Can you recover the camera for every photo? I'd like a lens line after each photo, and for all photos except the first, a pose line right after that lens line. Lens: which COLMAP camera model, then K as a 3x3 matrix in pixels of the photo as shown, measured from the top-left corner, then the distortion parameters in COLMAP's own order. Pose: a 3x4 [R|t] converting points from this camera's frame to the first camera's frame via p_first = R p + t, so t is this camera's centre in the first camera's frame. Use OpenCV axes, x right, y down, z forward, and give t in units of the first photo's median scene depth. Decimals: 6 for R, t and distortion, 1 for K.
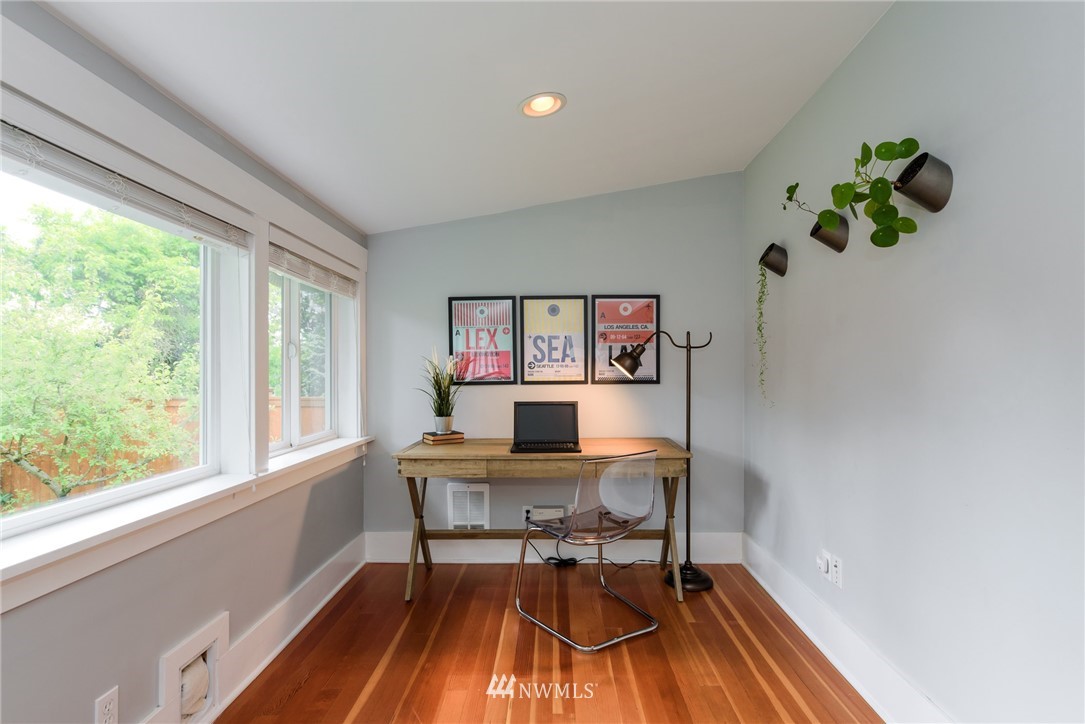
lens RADIAL K [[533.6, 0, 542.5], [0, 533.6, 362.0], [0, 0, 1]] dist [-0.000061, -0.000414]
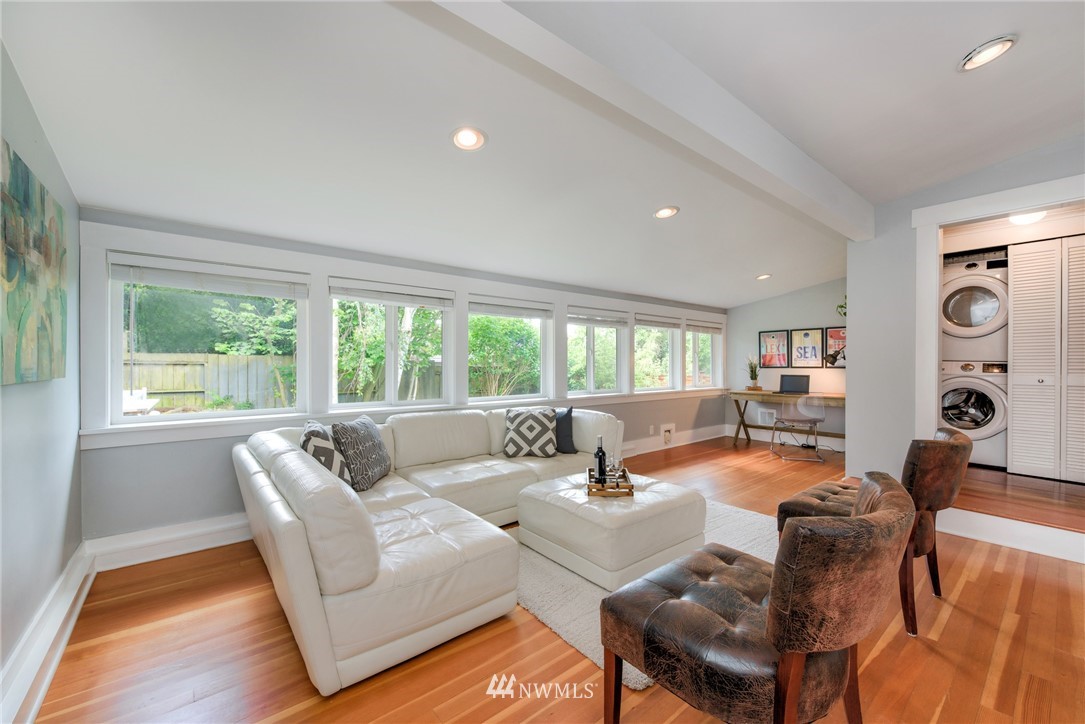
lens RADIAL K [[432.2, 0, 544.7], [0, 432.2, 357.9], [0, 0, 1]] dist [-0.000338, -0.002091]
pose [[0.646806, -0.003913, -0.762645, 0.700108], [0.006650, 0.999978, 0.000509, -0.009697], [0.762626, -0.005401, 0.646817, -1.029681]]
